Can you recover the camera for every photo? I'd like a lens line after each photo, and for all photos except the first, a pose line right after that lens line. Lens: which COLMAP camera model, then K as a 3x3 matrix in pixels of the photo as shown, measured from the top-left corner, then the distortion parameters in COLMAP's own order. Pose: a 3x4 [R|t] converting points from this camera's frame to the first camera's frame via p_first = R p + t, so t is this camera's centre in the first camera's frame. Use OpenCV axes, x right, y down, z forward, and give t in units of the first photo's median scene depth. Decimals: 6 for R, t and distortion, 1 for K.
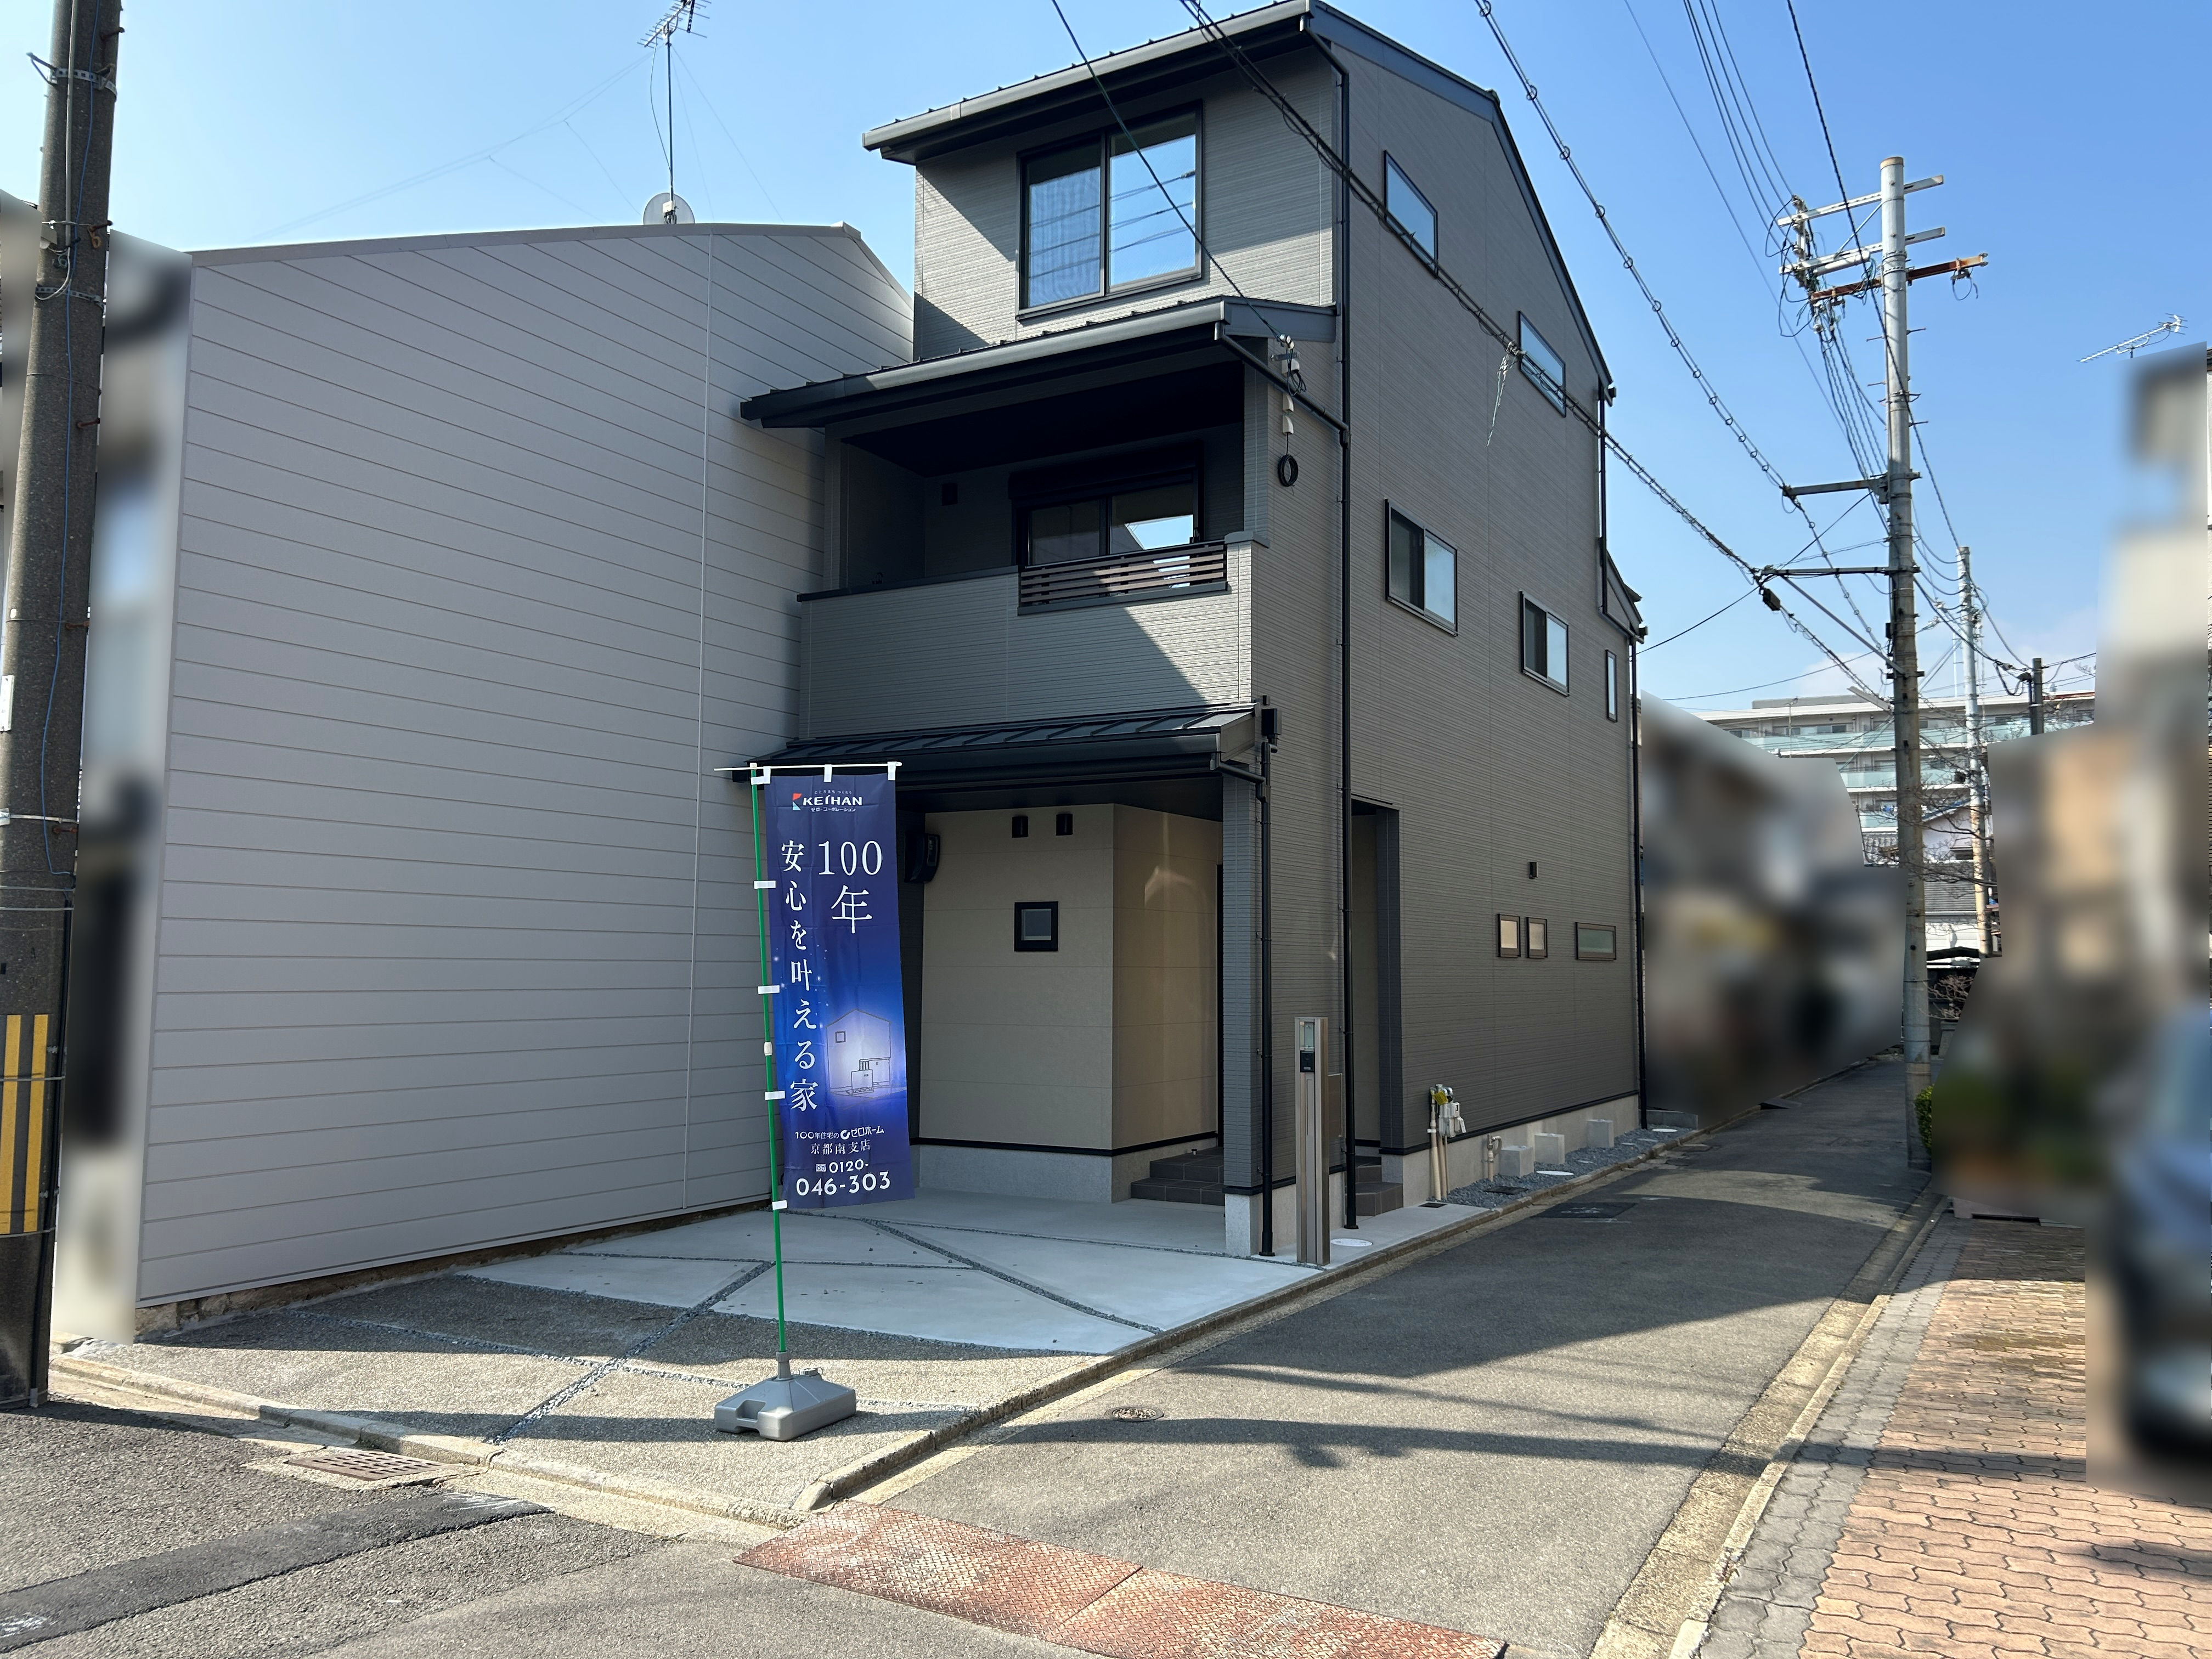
lens RADIAL K [[1657.7, 0, 1119.4], [0, 1657.7, 840.5], [0, 0, 1]] dist [0.042087, -0.034649]
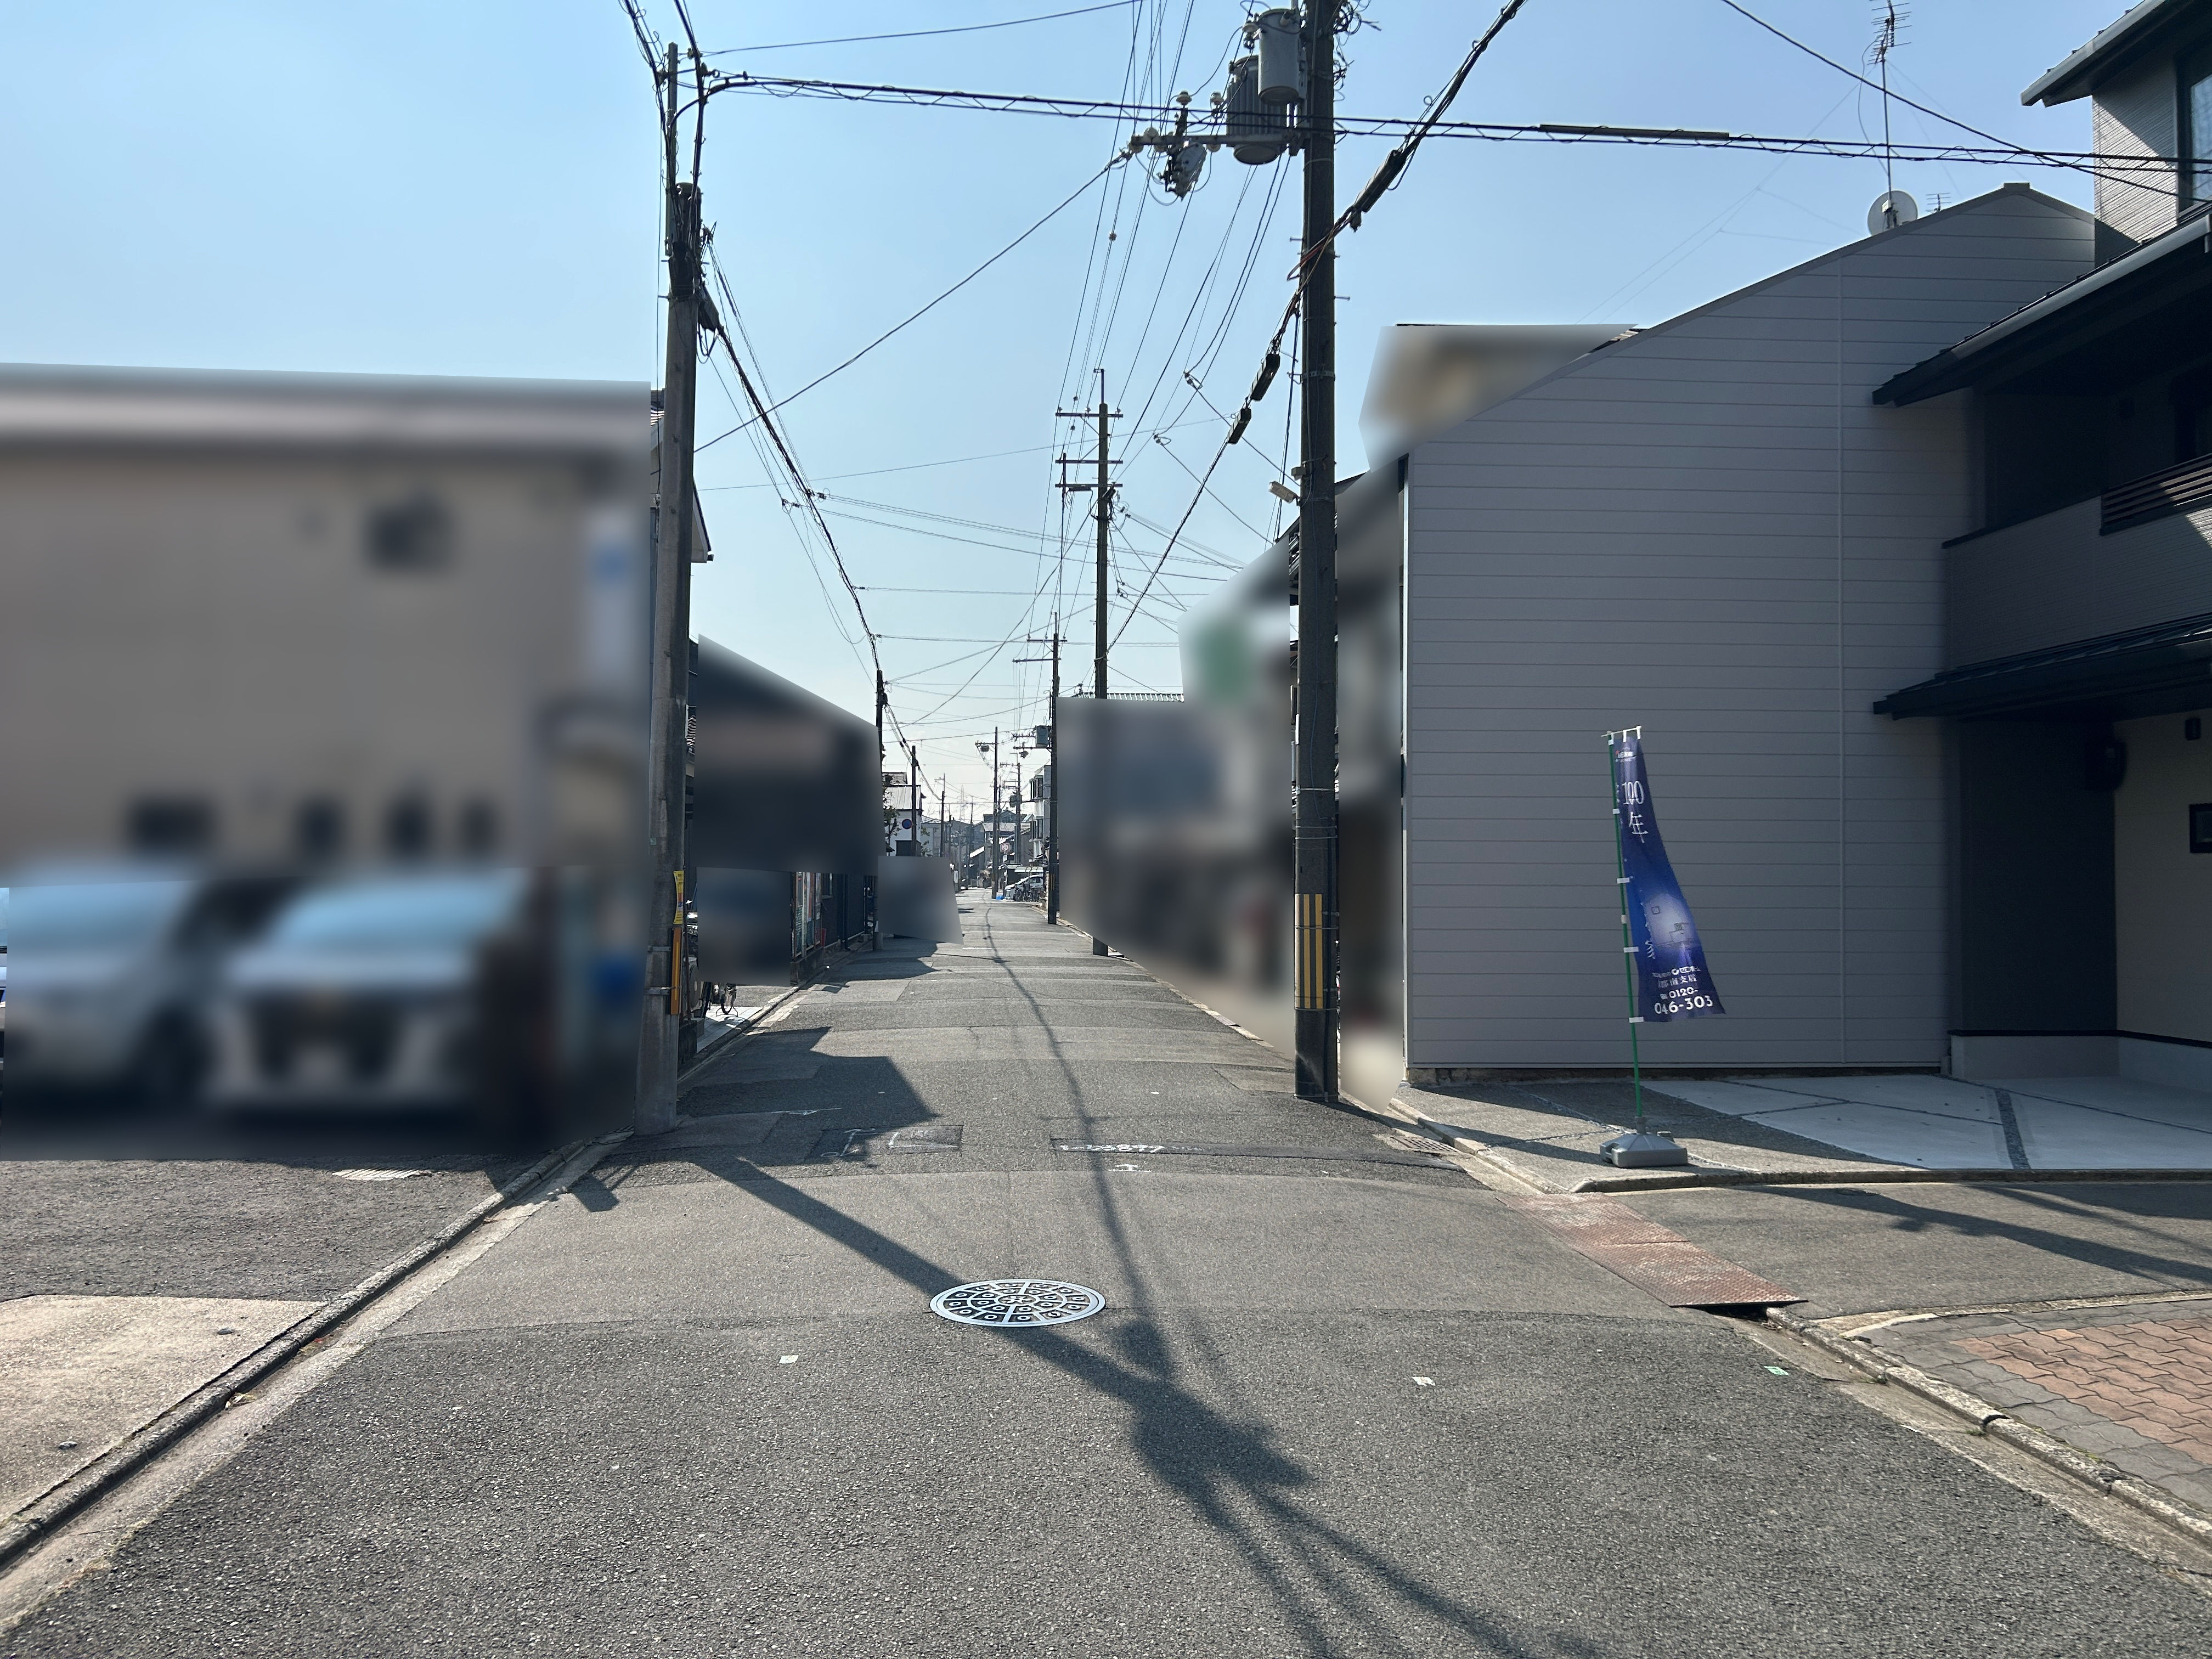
lens RADIAL K [[1657.7, 0, 1105.6], [0, 1657.7, 840.7], [0, 0, 1]] dist [0.042087, -0.034649]
pose [[0.563525, -0.022251, -0.825799, 0.433061], [0.065398, 0.997701, 0.017745, -0.002073], [0.823506, -0.064005, 0.563685, -0.134014]]
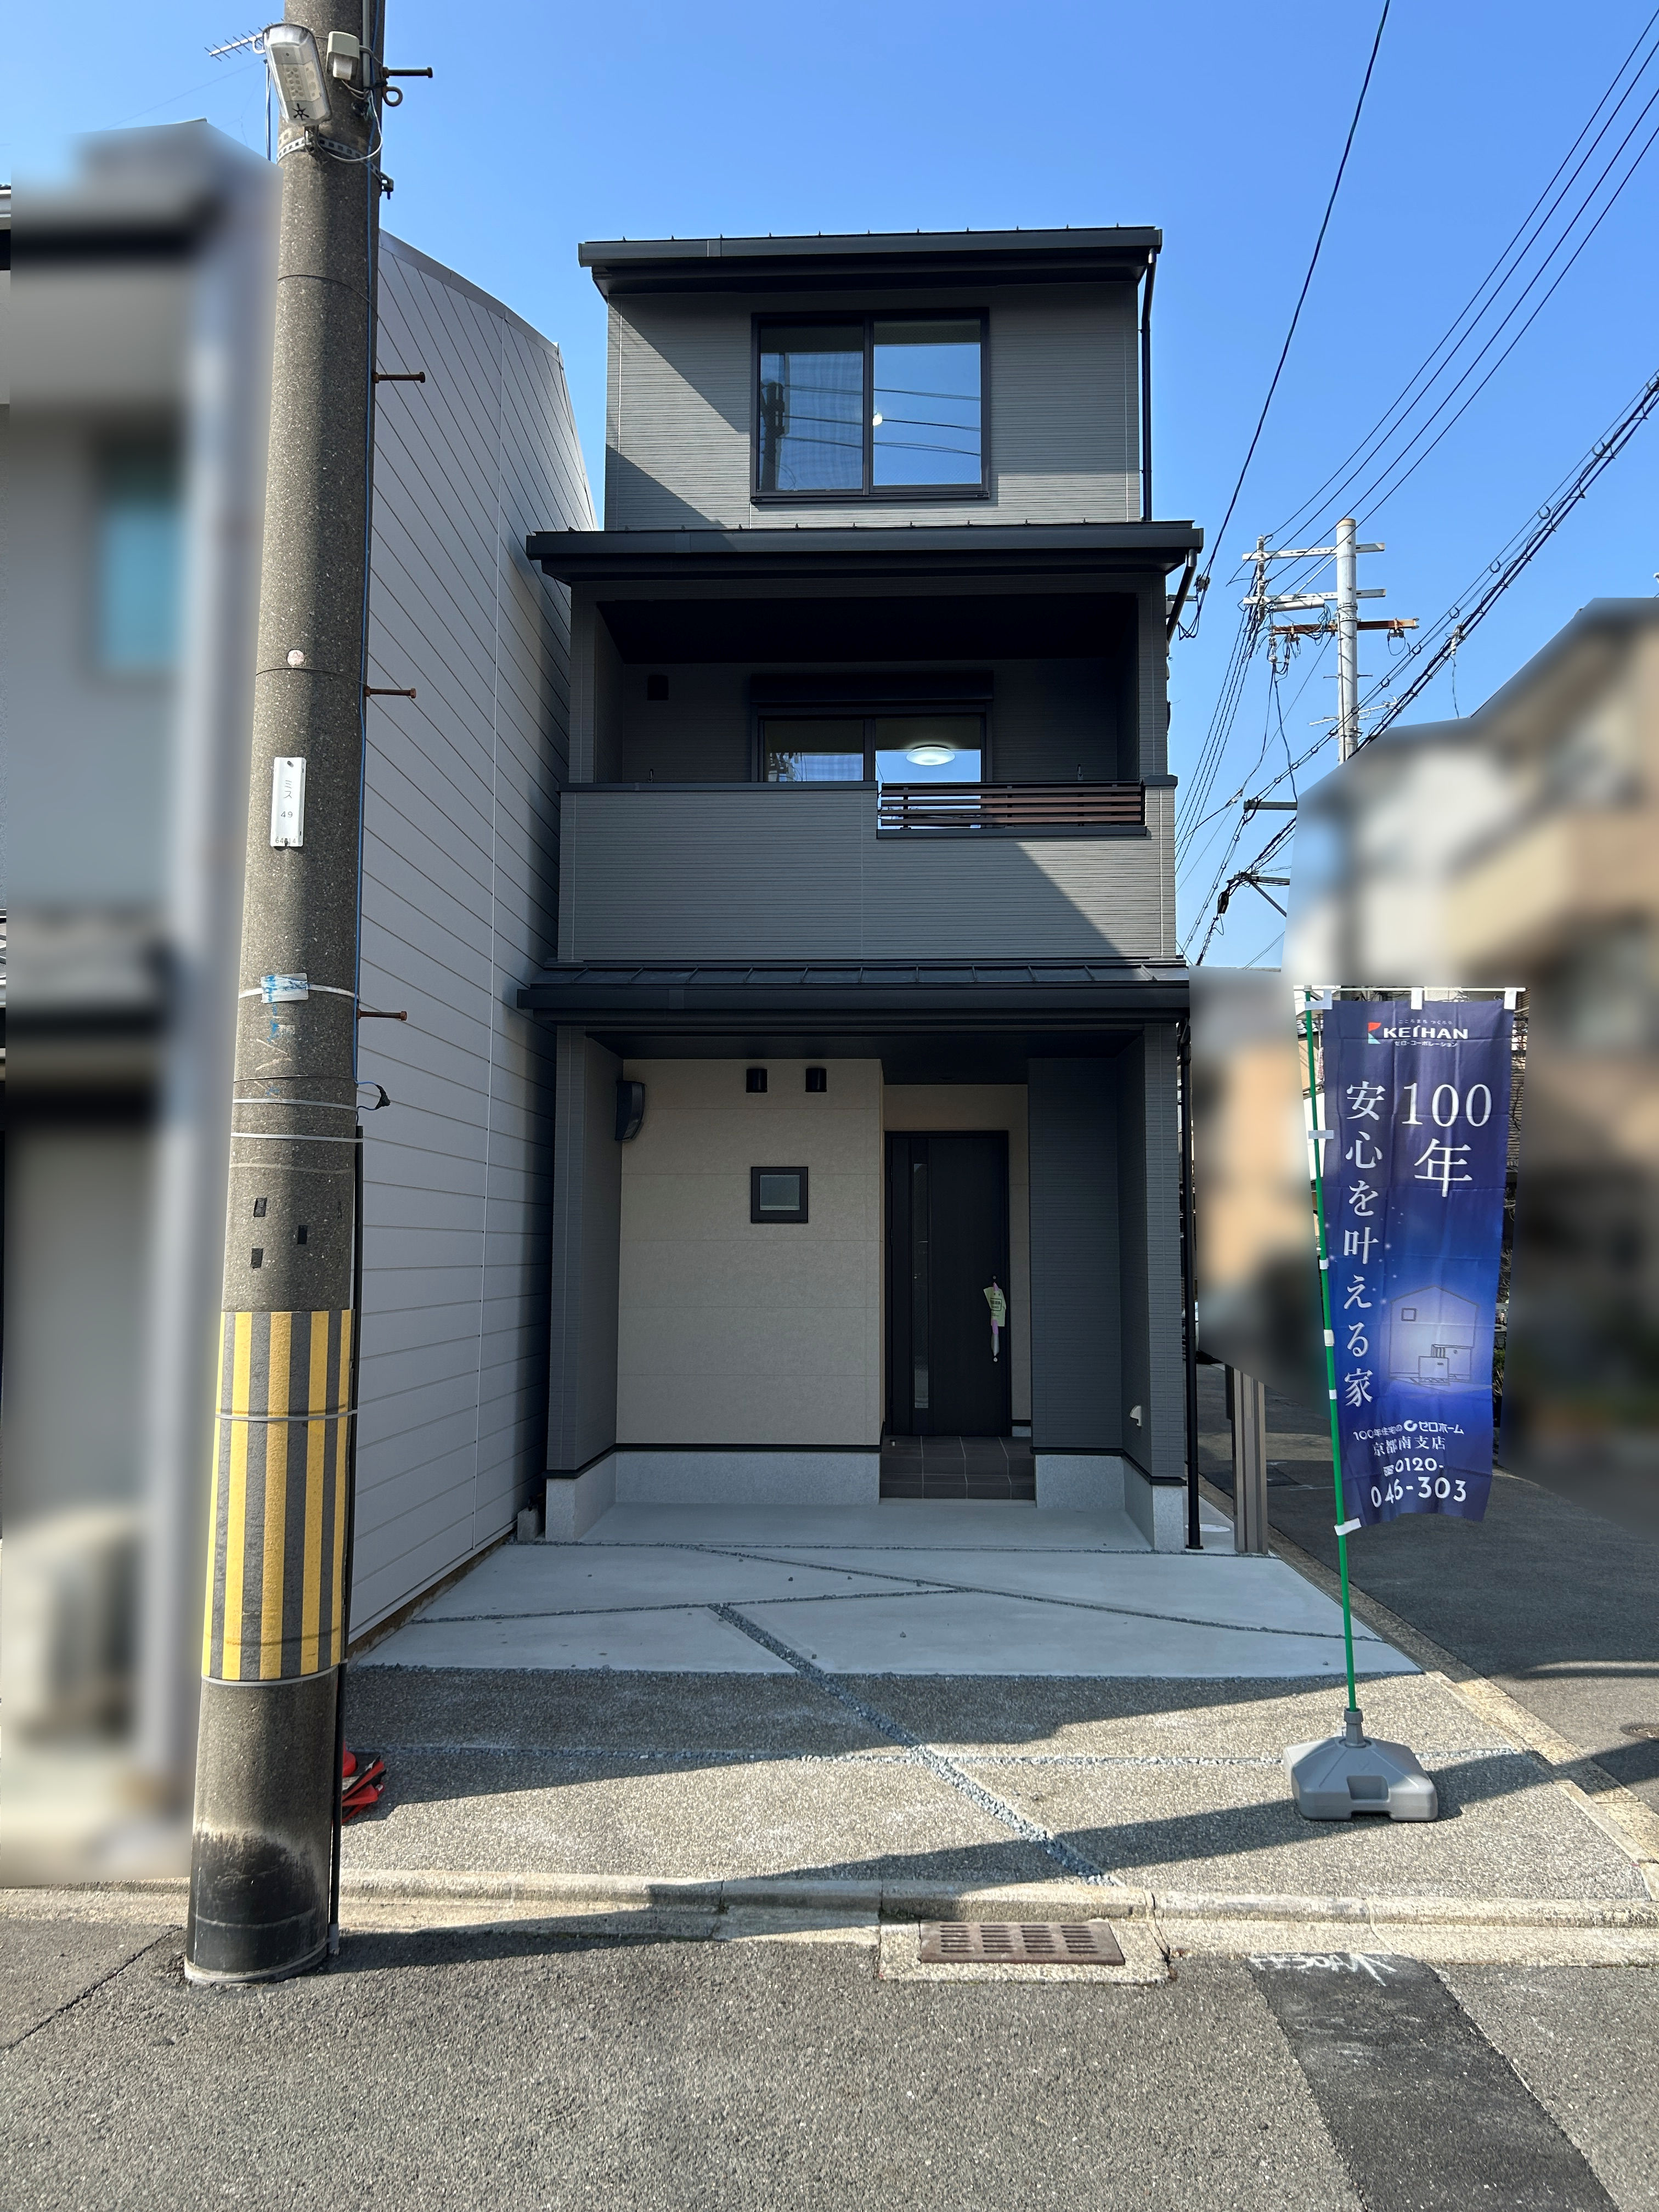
lens RADIAL K [[1657.7, 0, 833.3], [0, 1657.7, 1105.0], [0, 0, 1]] dist [0.042087, -0.034649]
pose [[0.889011, 0.038102, 0.456298, -0.446428], [-0.034152, 0.999274, -0.016902, 0.019335], [-0.456610, -0.000558, 0.889667, 0.216933]]
